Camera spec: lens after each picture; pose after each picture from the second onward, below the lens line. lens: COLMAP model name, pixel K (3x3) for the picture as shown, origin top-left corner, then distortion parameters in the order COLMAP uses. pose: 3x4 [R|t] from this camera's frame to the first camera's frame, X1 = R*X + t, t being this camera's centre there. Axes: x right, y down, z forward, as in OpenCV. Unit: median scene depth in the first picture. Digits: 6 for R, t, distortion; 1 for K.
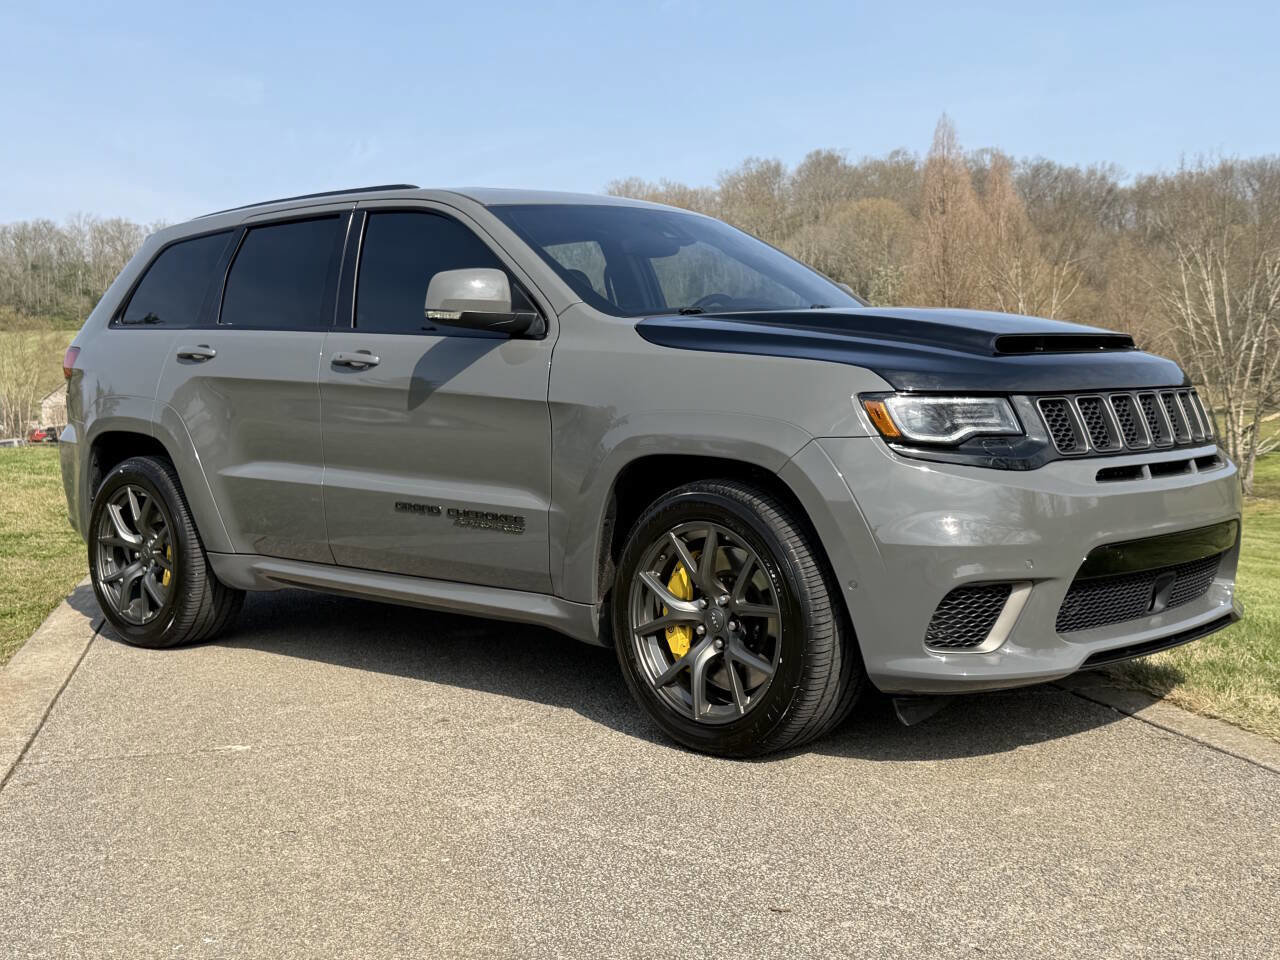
lens RADIAL K [[1824.9, 0, 642.2], [0, 1824.9, 504.9], [0, 0, 1]] dist [0.151711, -0.020451]
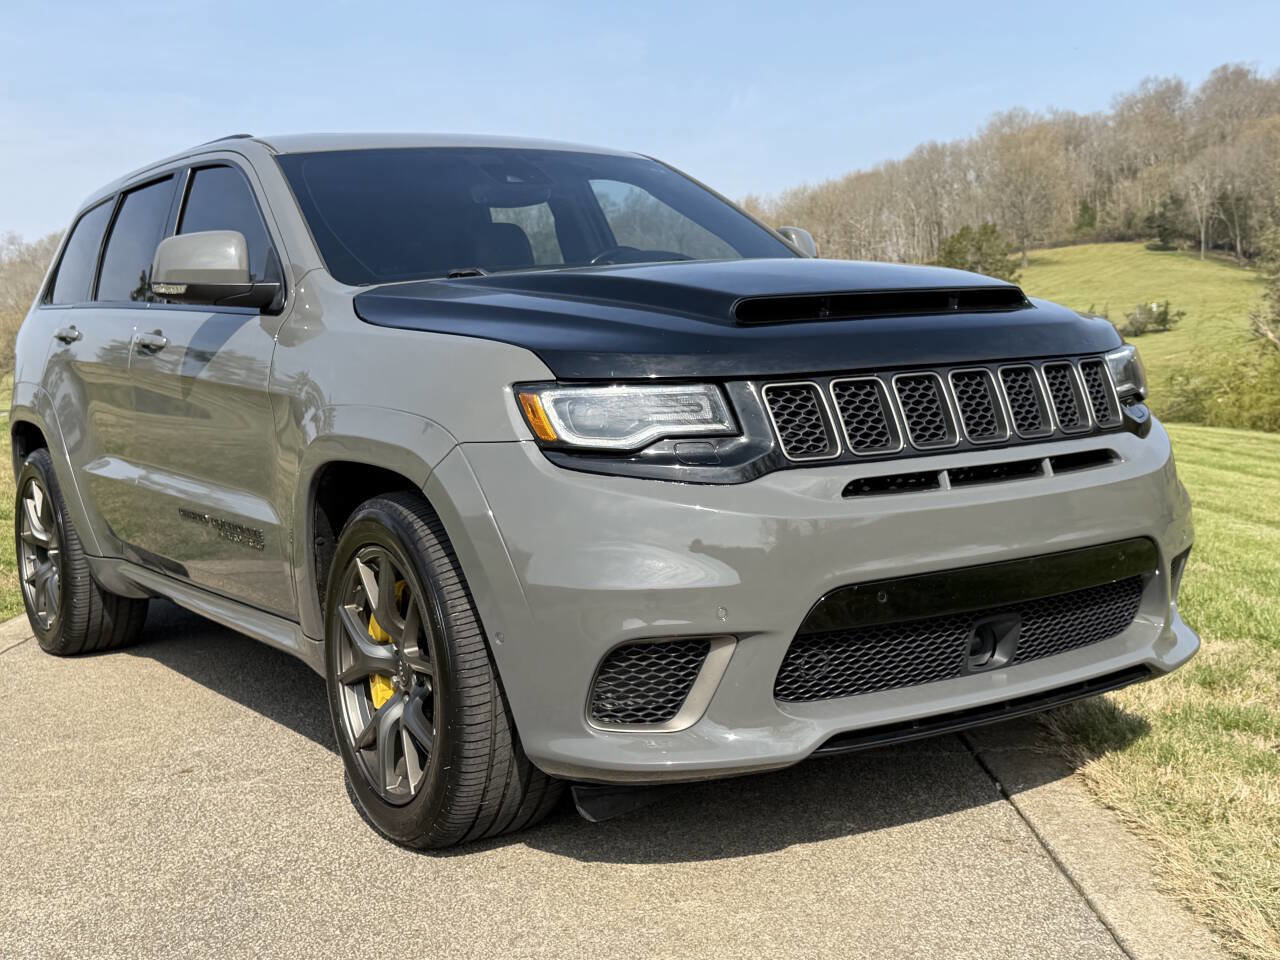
lens RADIAL K [[1769.8, 0, 640.0], [0, 1769.8, 480.0], [0, 0, 1]] dist [0.223849, -0.678102]
pose [[0.964641, -0.005186, -0.263517, 0.302284], [0.010733, 0.999750, 0.019614, -0.029247], [0.263350, -0.021749, 0.964455, 0.255101]]
